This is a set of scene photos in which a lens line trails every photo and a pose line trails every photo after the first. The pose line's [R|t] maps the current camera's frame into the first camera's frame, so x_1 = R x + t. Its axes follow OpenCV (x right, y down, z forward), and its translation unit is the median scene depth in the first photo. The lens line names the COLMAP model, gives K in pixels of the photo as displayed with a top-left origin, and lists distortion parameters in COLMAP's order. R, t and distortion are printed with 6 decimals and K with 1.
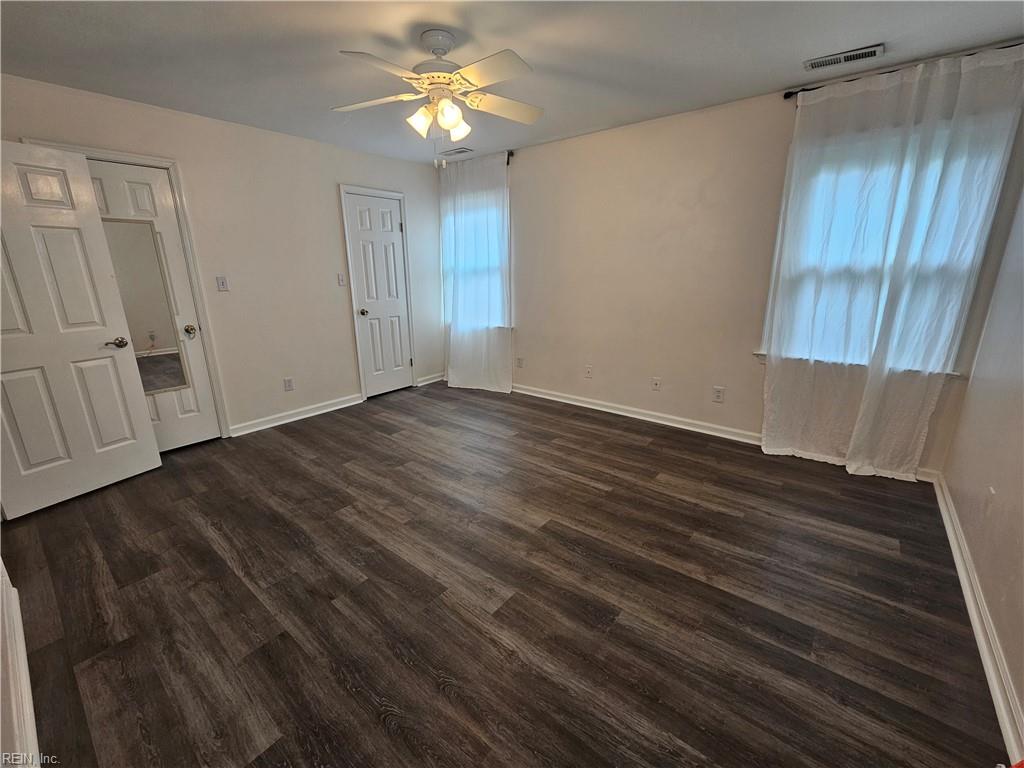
lens RADIAL K [[425.0, 0, 510.0], [0, 425.0, 383.9], [0, 0, 1]] dist [-0.001836, 0.001442]
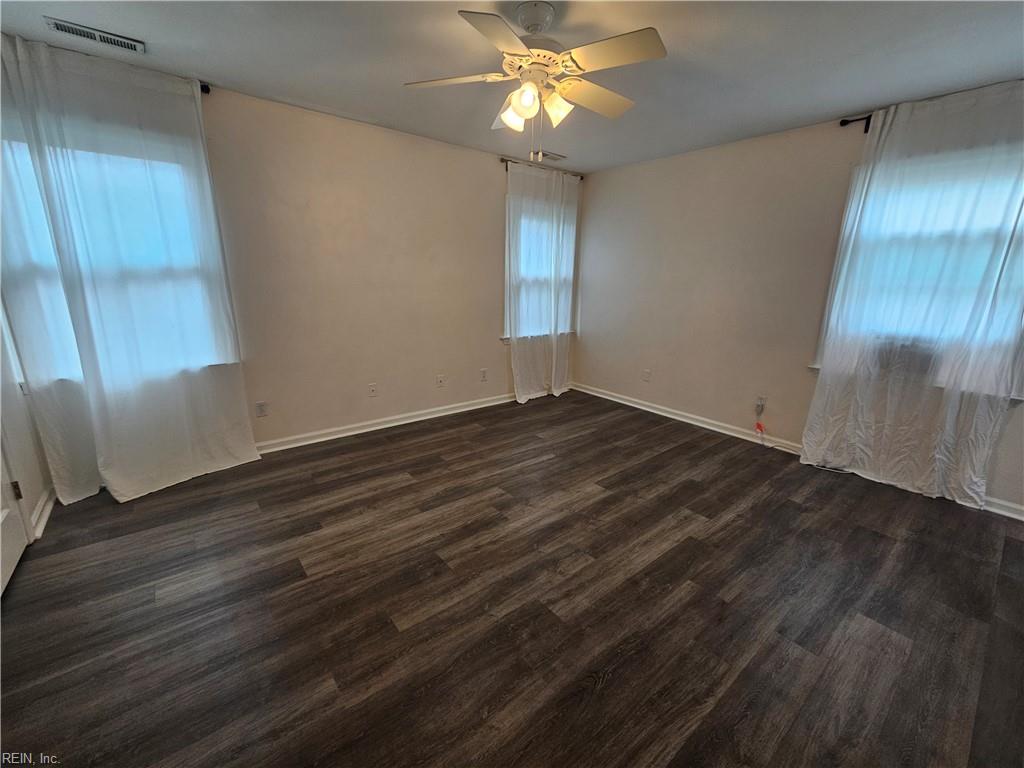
lens RADIAL K [[425.0, 0, 510.9], [0, 425.0, 386.6], [0, 0, 1]] dist [-0.001836, 0.001442]
pose [[0.203754, -0.233083, 0.950871, -0.942423], [0.237457, 0.954011, 0.182970, -0.203740], [-0.949789, 0.188510, 0.249731, 0.778593]]
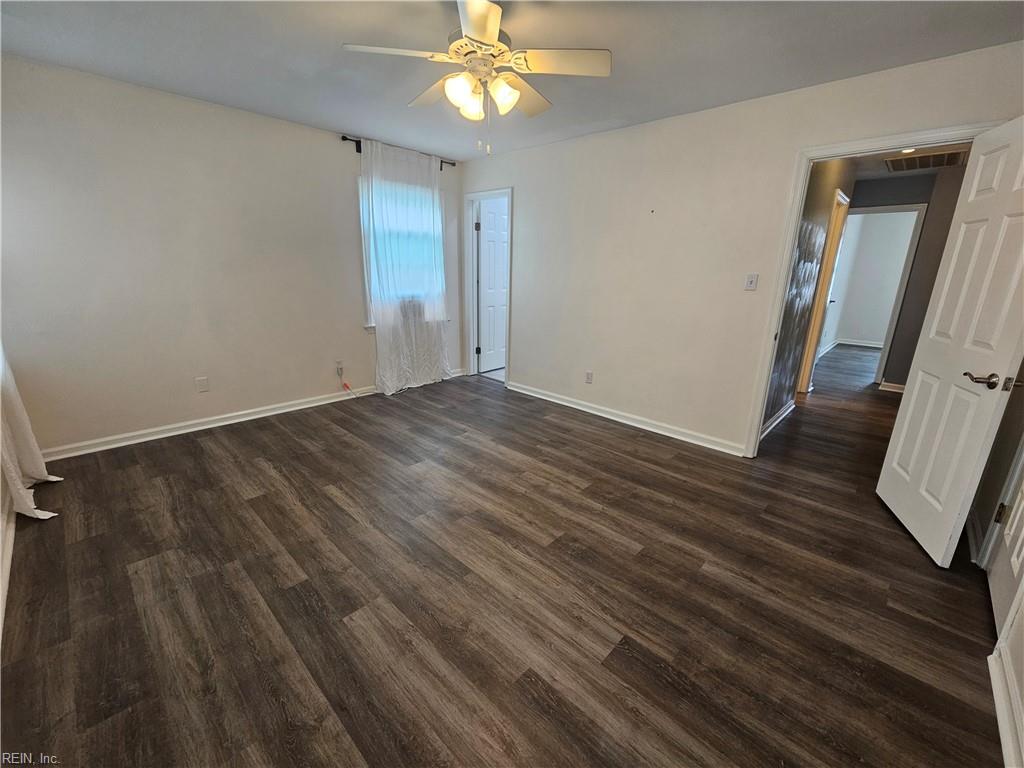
lens RADIAL K [[425.0, 0, 514.7], [0, 425.0, 385.7], [0, 0, 1]] dist [-0.001836, 0.001442]
pose [[-0.997694, -0.029555, 0.061105, -0.253093], [0.005997, 0.858325, 0.513071, -0.462062], [-0.067612, 0.512254, -0.856168, 1.716981]]
